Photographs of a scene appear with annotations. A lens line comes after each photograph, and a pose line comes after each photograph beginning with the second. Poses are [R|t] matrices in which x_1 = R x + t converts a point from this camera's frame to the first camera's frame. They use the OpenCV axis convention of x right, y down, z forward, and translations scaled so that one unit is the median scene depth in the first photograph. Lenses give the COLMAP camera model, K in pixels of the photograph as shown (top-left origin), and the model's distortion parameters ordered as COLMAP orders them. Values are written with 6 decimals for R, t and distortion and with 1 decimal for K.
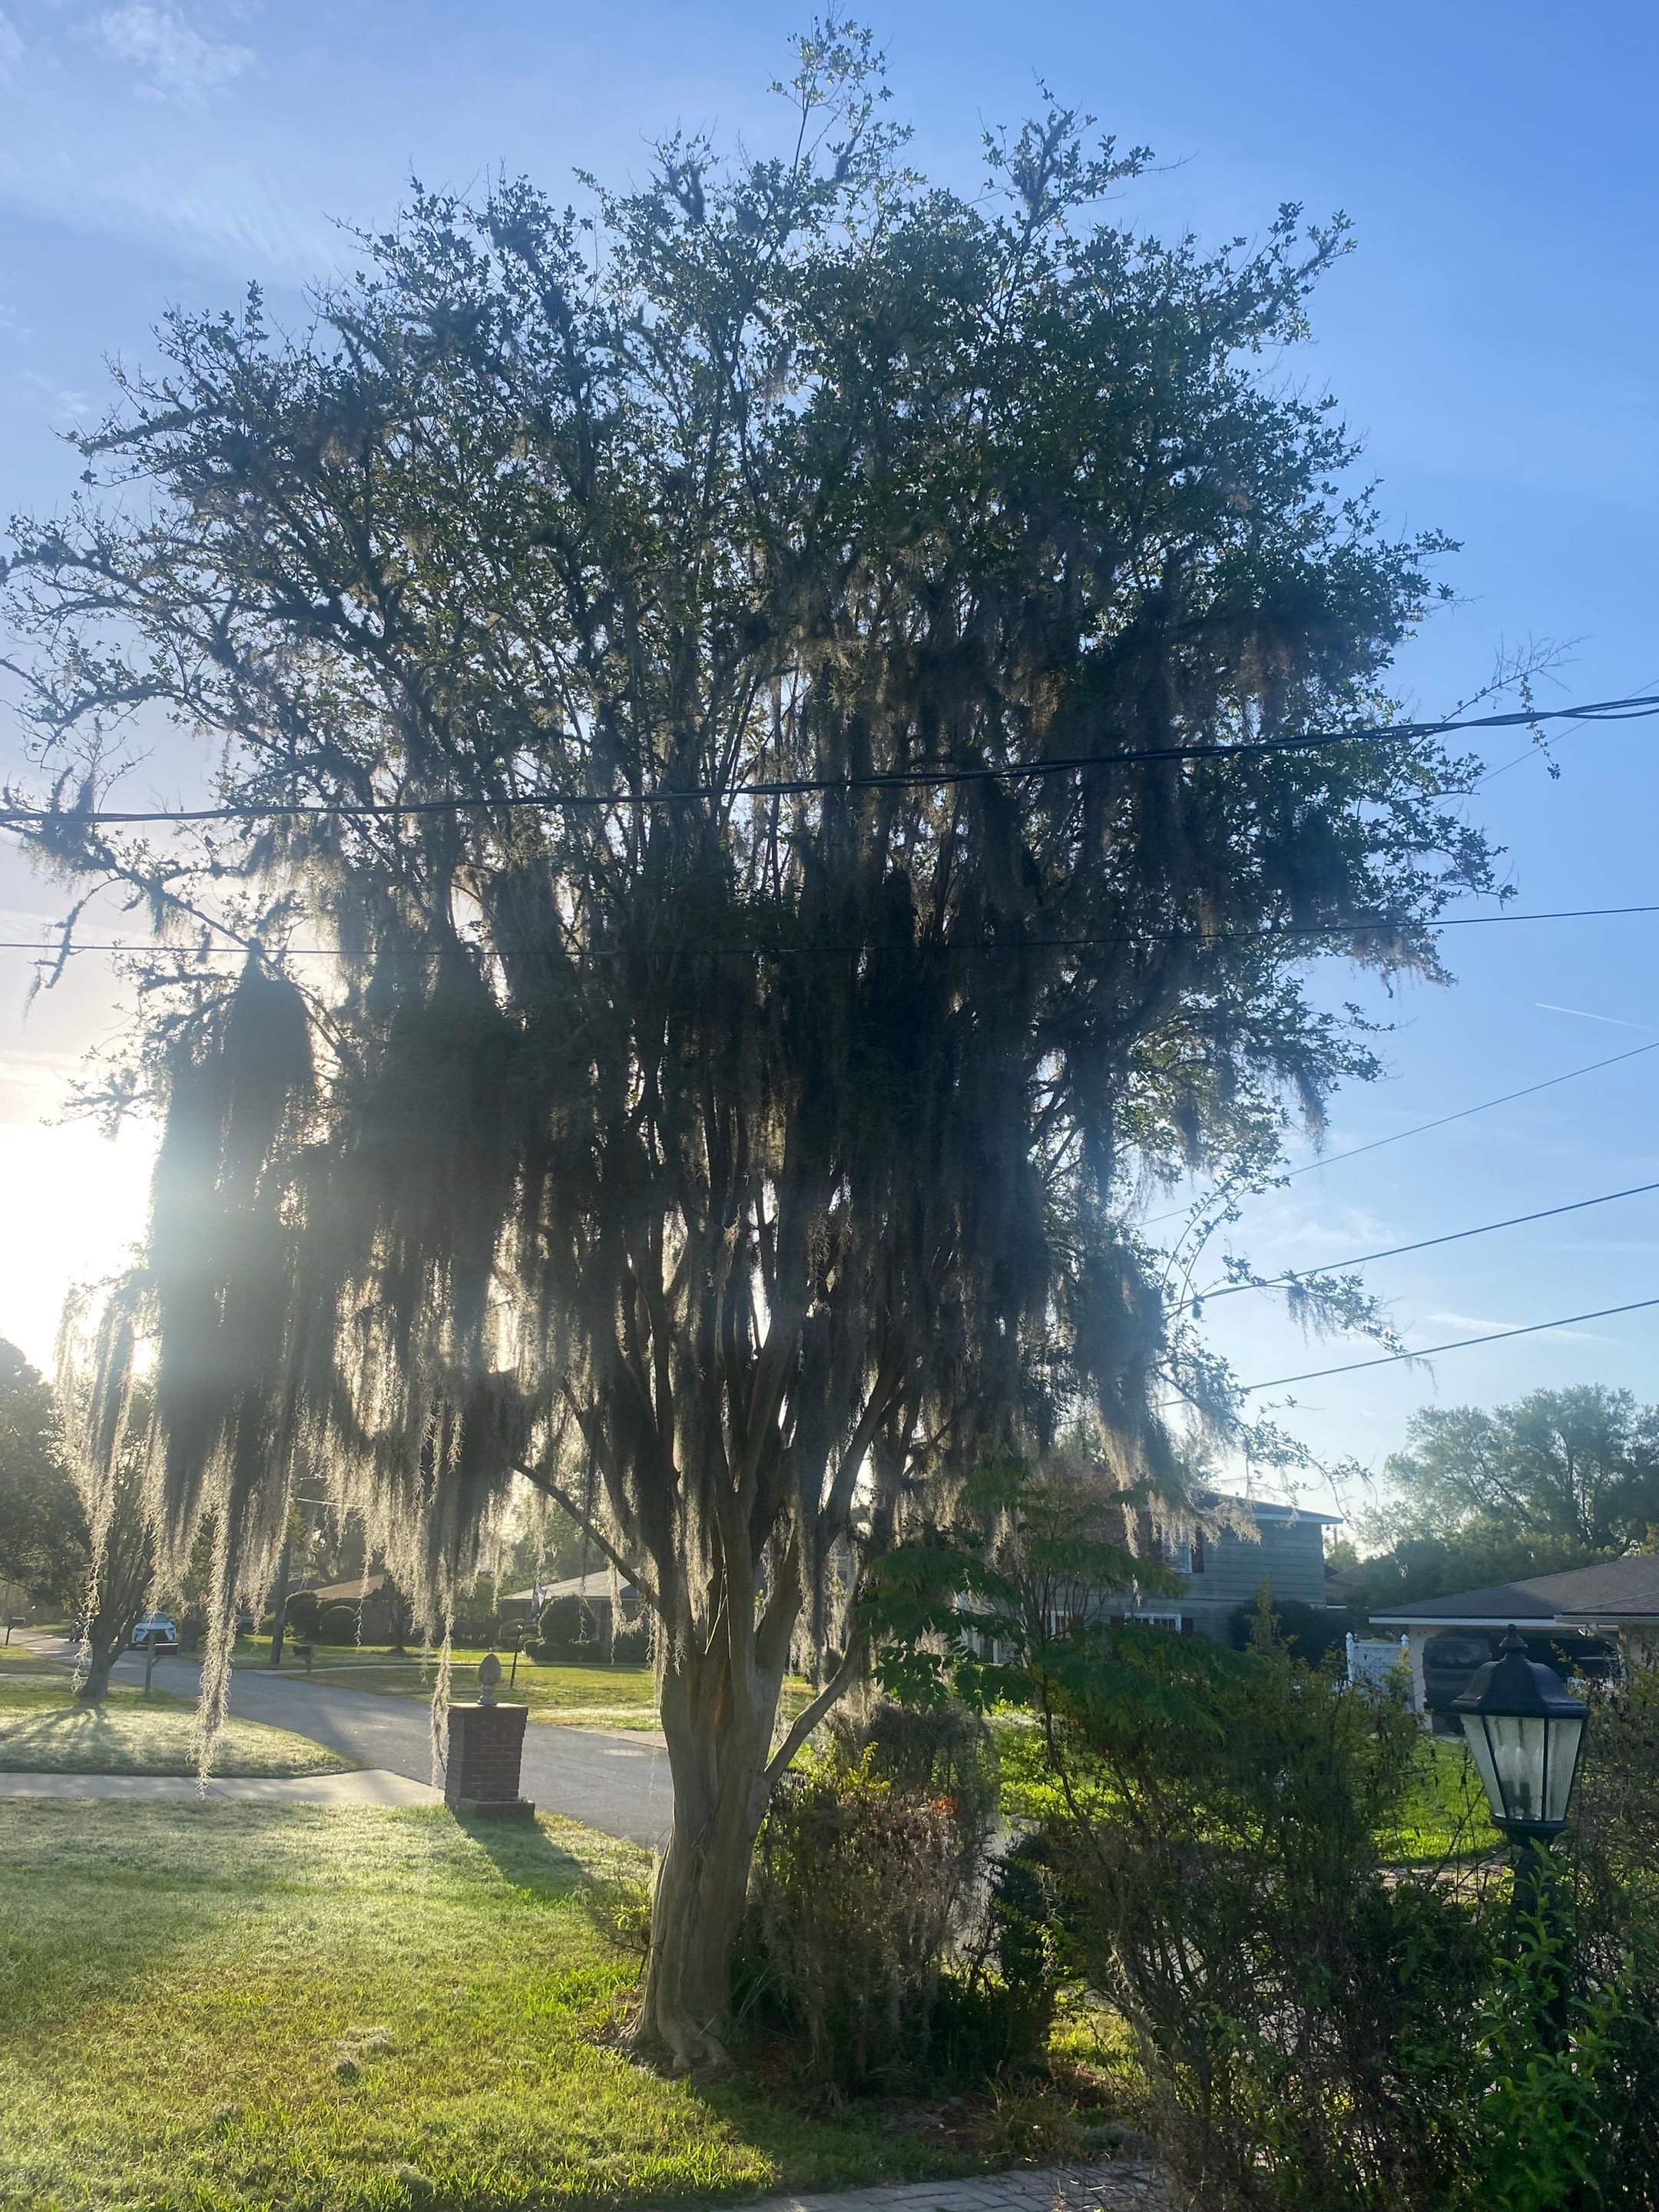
lens RADIAL K [[2064.4, 0, 829.5], [0, 2064.4, 1106.0], [0, 0, 1]] dist [-0.001964, 0.002226]
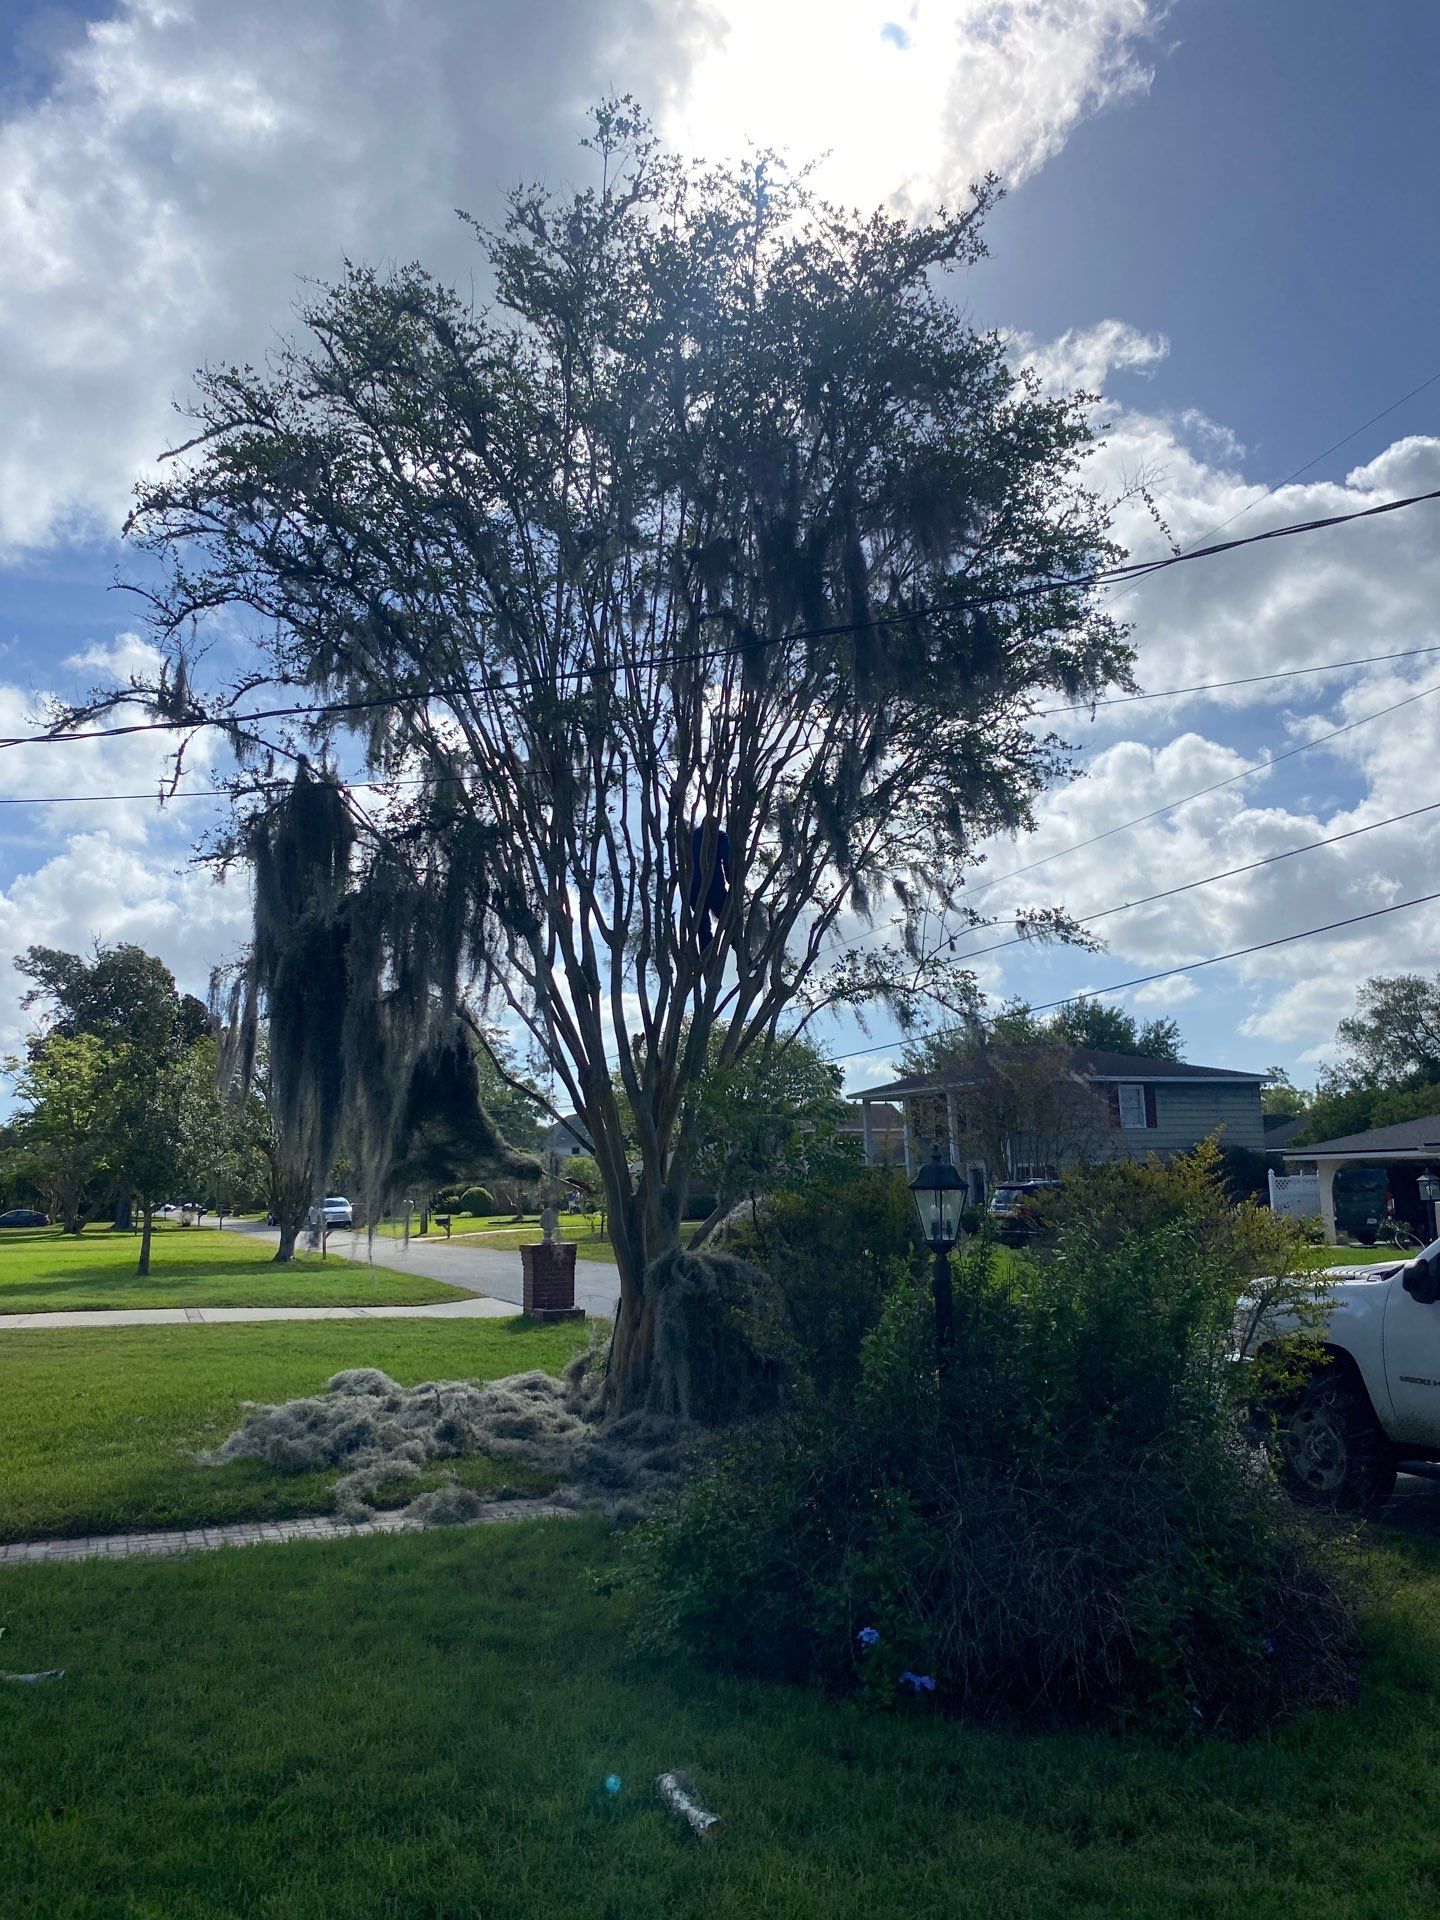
lens RADIAL K [[1791.9, 0, 720.0], [0, 1791.9, 960.0], [0, 0, 1]] dist [-0.001964, 0.002226]
pose [[0.994195, -0.081290, -0.070482, 0.108419], [0.088560, 0.990303, 0.107040, -0.046514], [0.061098, -0.112660, 0.991753, -0.305433]]
